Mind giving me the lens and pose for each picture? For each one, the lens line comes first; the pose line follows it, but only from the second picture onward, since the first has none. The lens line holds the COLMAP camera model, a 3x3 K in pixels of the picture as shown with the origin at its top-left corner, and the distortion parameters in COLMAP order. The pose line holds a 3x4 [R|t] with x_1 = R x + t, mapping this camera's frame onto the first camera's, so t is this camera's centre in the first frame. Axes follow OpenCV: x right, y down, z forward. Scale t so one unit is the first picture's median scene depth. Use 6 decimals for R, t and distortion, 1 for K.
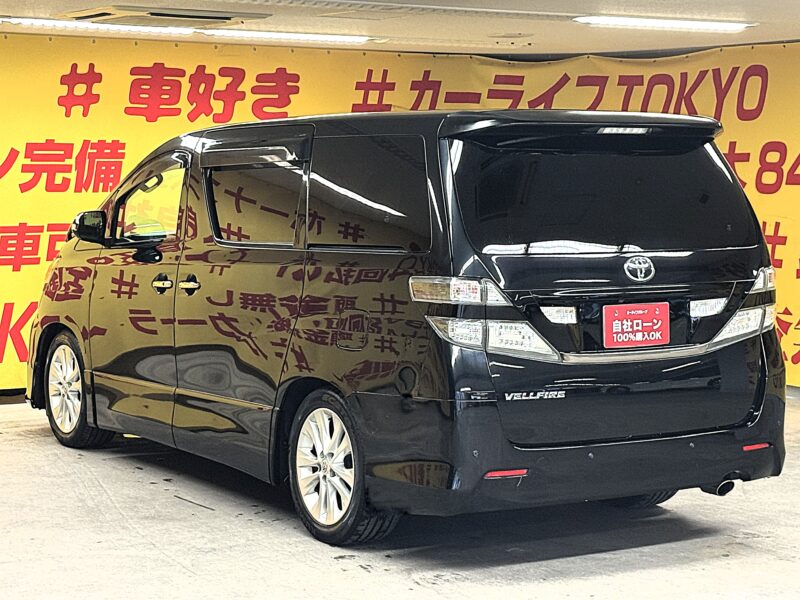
lens RADIAL K [[1781.6, 0, 401.5], [0, 1781.6, 305.8], [0, 0, 1]] dist [0.064849, 0.000000]
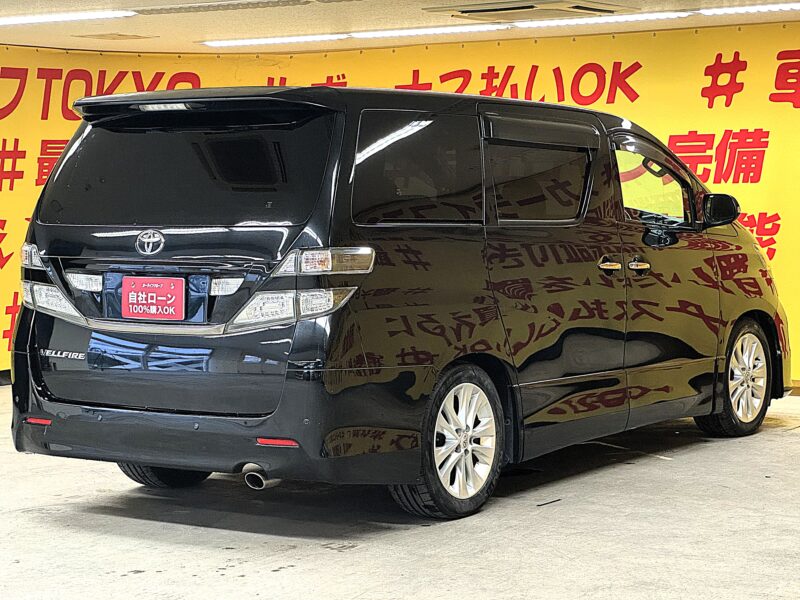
lens RADIAL K [[1830.9, 0, 402.7], [0, 1830.9, 295.3], [0, 0, 1]] dist [0.242301, 0.000000]
pose [[0.406025, 0.049660, -0.912512, 1.109160], [-0.064397, 0.997595, 0.025637, -0.026030], [0.911590, 0.048354, 0.408247, 0.679842]]
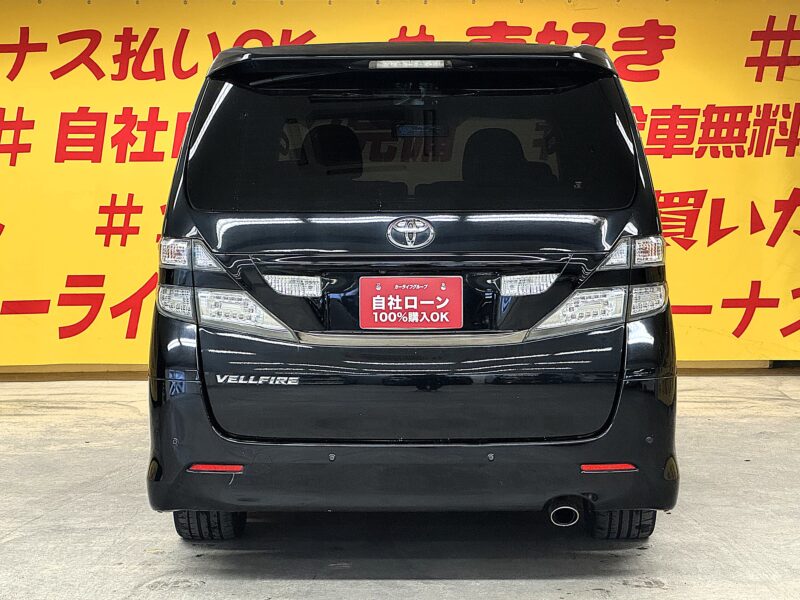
lens RADIAL K [[1830.9, 0, 397.4], [0, 1830.9, 294.0], [0, 0, 1]] dist [0.242301, 0.000000]
pose [[0.838353, 0.032426, -0.544162, 0.563463], [-0.034800, 0.999377, 0.005939, 0.001999], [0.544016, 0.013958, 0.838959, 0.285290]]
